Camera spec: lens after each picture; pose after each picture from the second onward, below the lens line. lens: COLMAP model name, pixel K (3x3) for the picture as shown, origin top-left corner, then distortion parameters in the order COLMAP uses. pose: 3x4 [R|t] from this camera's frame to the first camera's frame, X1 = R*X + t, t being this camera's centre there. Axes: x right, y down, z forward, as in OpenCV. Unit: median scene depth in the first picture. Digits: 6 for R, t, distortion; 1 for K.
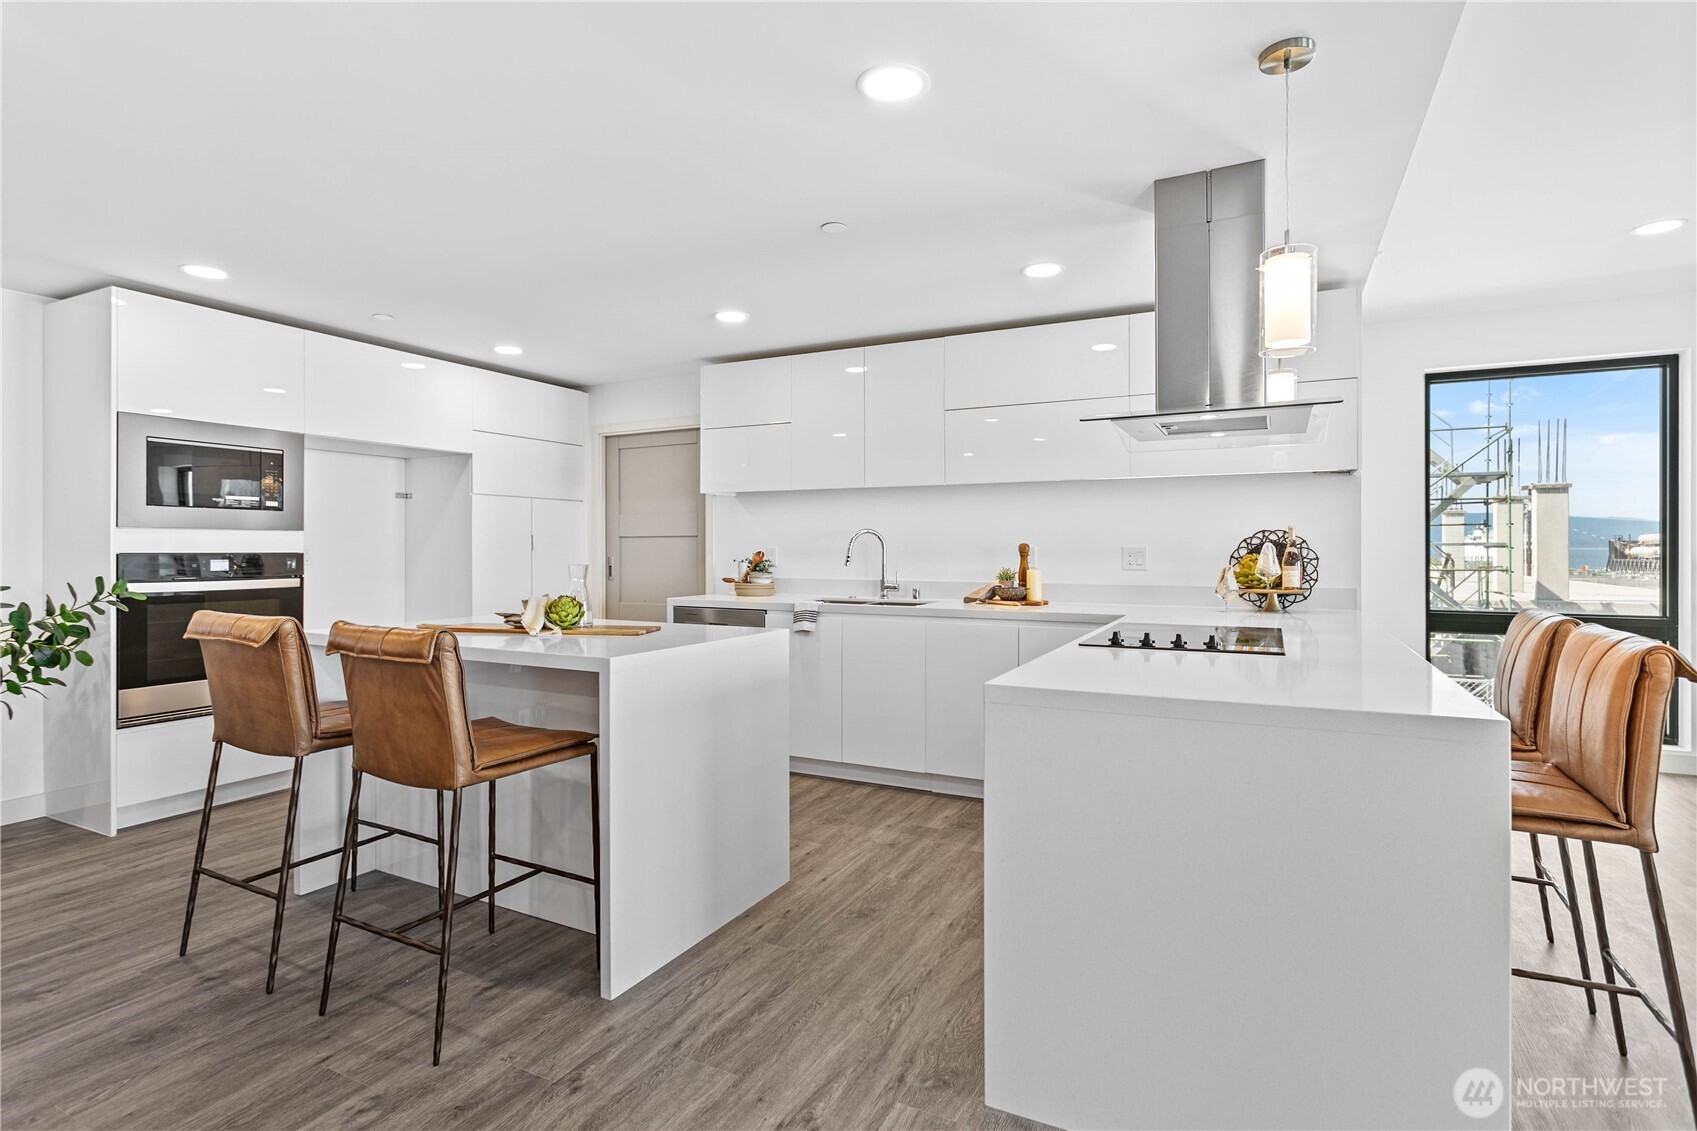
lens RADIAL K [[847.4, 0, 838.6], [0, 847.4, 550.4], [0, 0, 1]] dist [-0.015806, 0.007128]
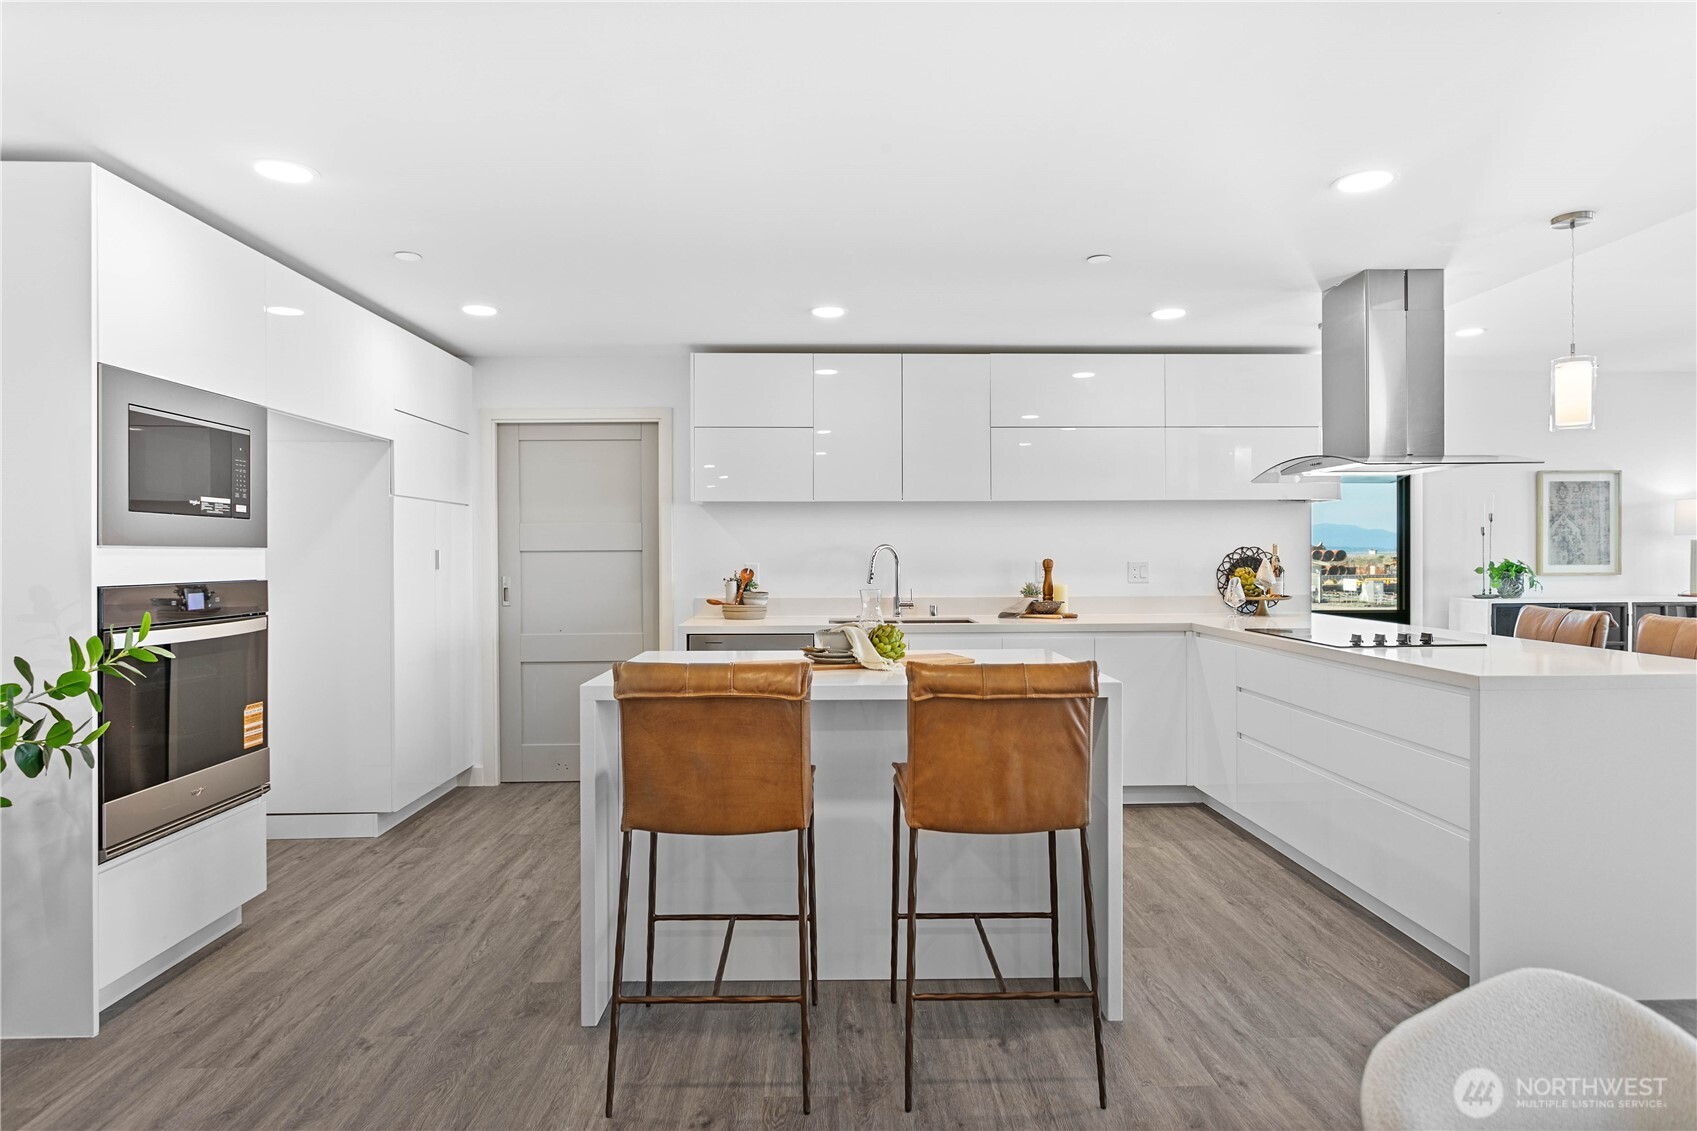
lens RADIAL K [[969.3, 0, 848.1], [0, 969.3, 560.1], [0, 0, 1]] dist [-0.009405, 0.002710]
pose [[0.874913, -0.007431, 0.484222, -0.671671], [0.005873, 0.999972, 0.004734, -0.016137], [-0.484244, -0.001298, 0.874932, 0.086699]]
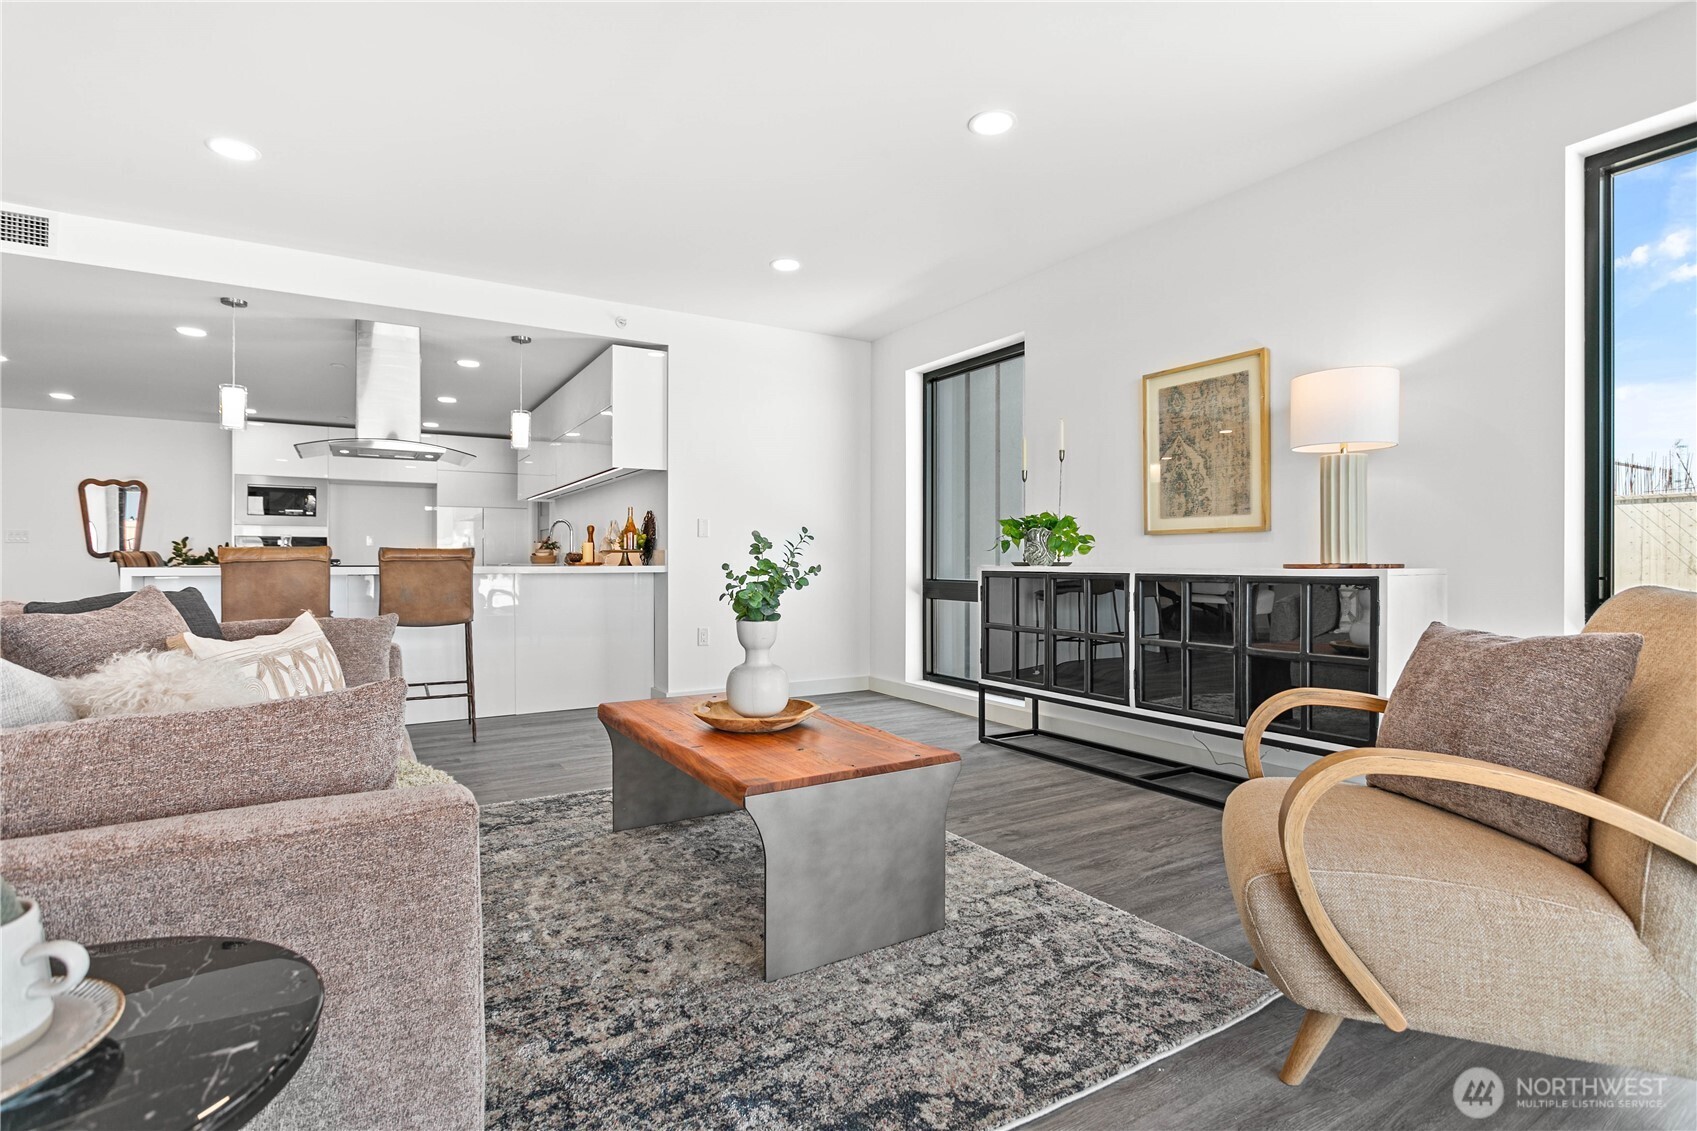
lens RADIAL K [[812.4, 0, 842.2], [0, 812.4, 559.6], [0, 0, 1]] dist [-0.005463, 0.000148]
pose [[0.850381, 0.000947, -0.526167, 1.615697], [-0.002625, 0.999994, -0.002443, 0.065174], [0.526161, 0.003459, 0.850378, -0.008933]]
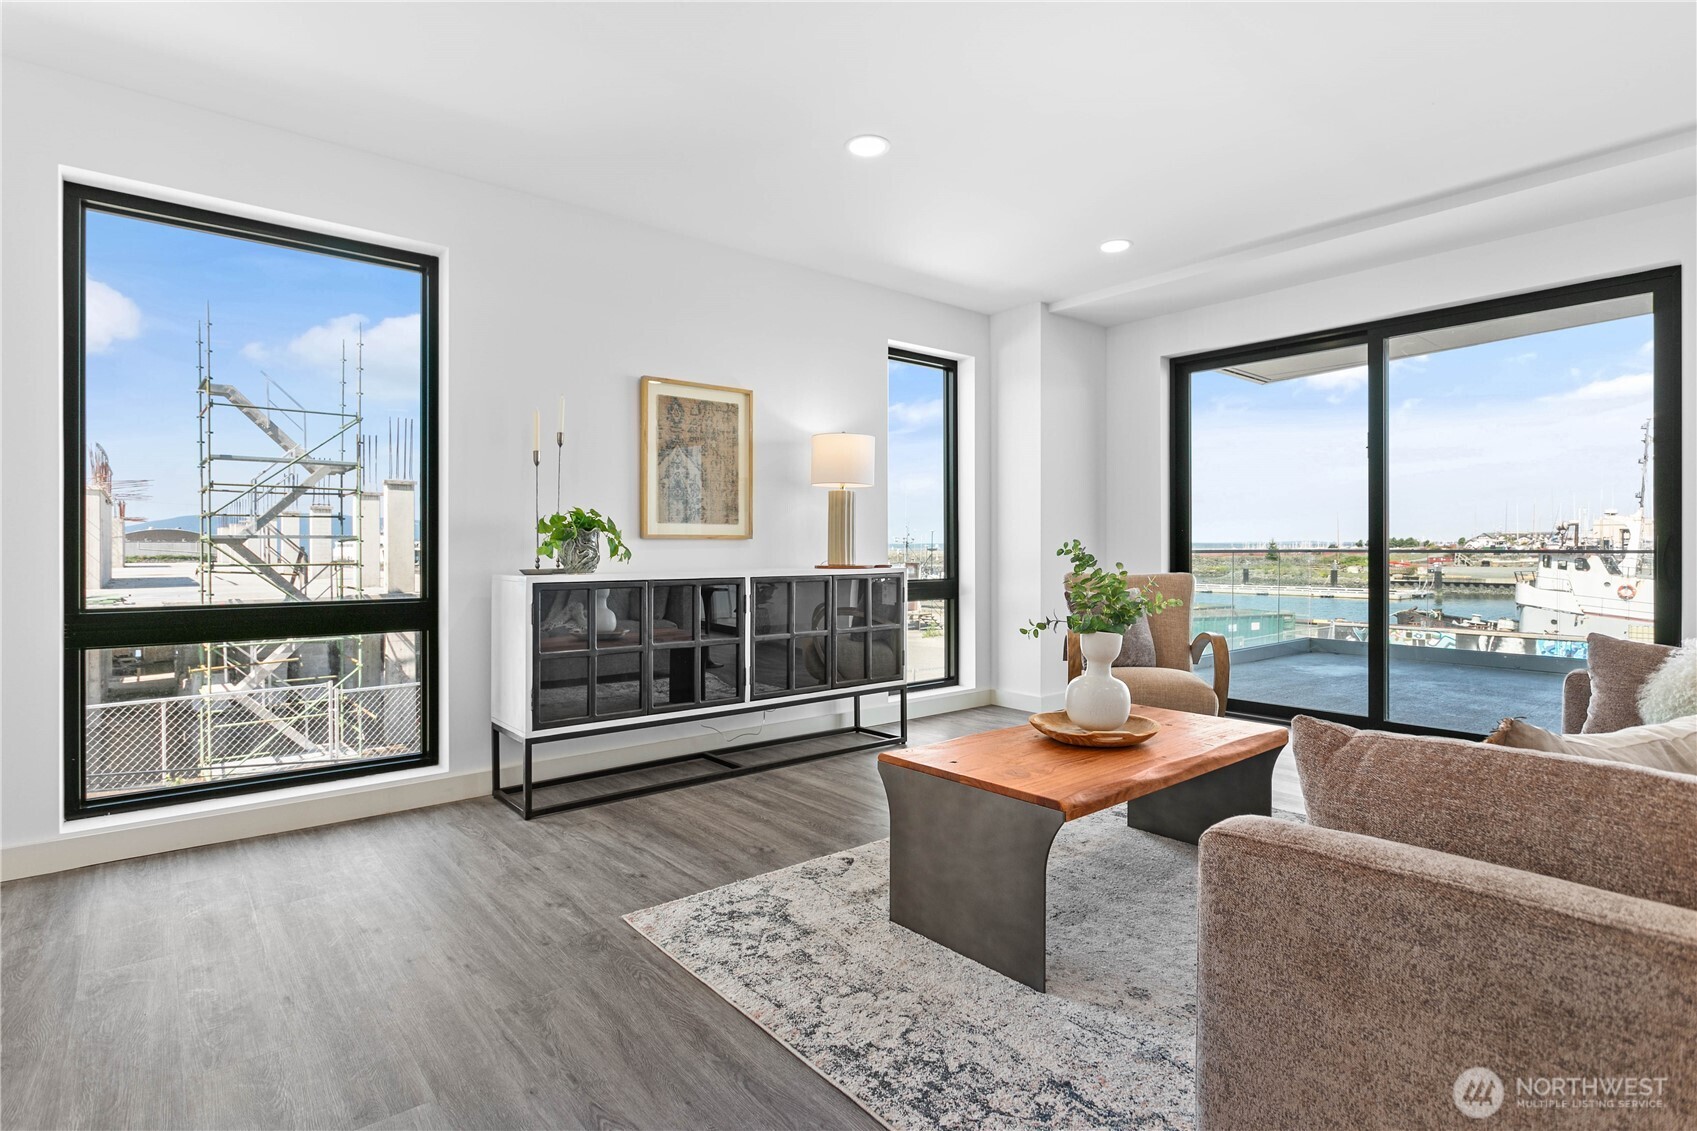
lens RADIAL K [[847.4, 0, 850.9], [0, 847.4, 547.7], [0, 0, 1]] dist [-0.015806, 0.007128]
pose [[0.389989, 0.001155, 0.920819, 0.531952], [0.004380, 0.999986, -0.003109, 0.046027], [-0.920809, 0.005246, 0.389978, 0.422634]]
